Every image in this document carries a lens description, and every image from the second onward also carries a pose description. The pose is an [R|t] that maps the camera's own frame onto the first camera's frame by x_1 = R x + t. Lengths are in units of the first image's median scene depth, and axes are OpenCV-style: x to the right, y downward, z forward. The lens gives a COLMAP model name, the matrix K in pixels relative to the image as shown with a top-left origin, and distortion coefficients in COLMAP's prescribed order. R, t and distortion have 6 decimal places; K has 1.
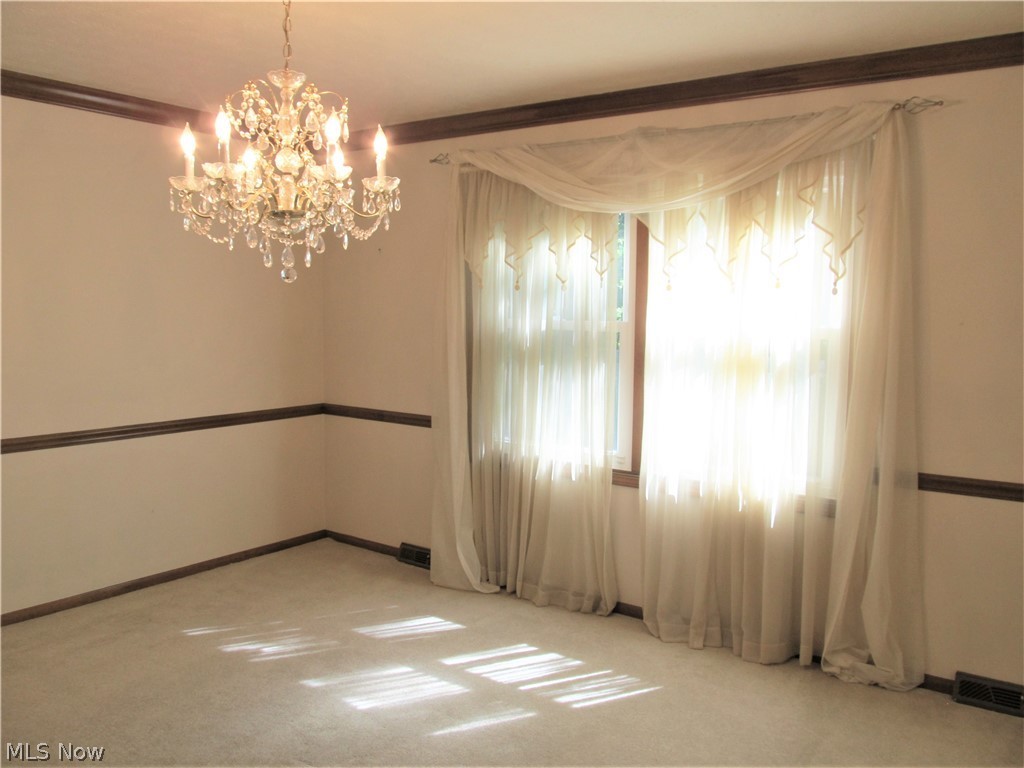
lens RADIAL K [[838.6, 0, 510.5], [0, 838.6, 398.9], [0, 0, 1]] dist [-0.093037, -0.003413]
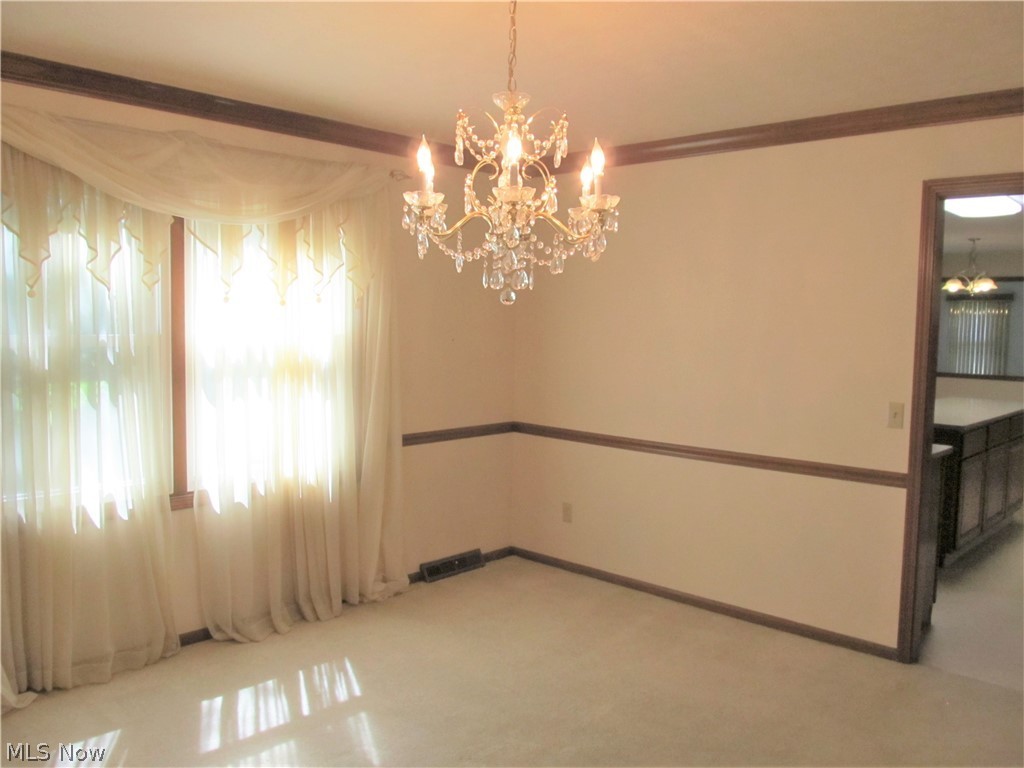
lens RADIAL K [[841.2, 0, 508.9], [0, 841.2, 388.3], [0, 0, 1]] dist [-0.054307, 0.009479]
pose [[0.092809, -0.086232, 0.991943, -0.841319], [0.086443, 0.993179, 0.078252, -0.080250], [-0.991924, 0.078484, 0.099630, 0.597813]]
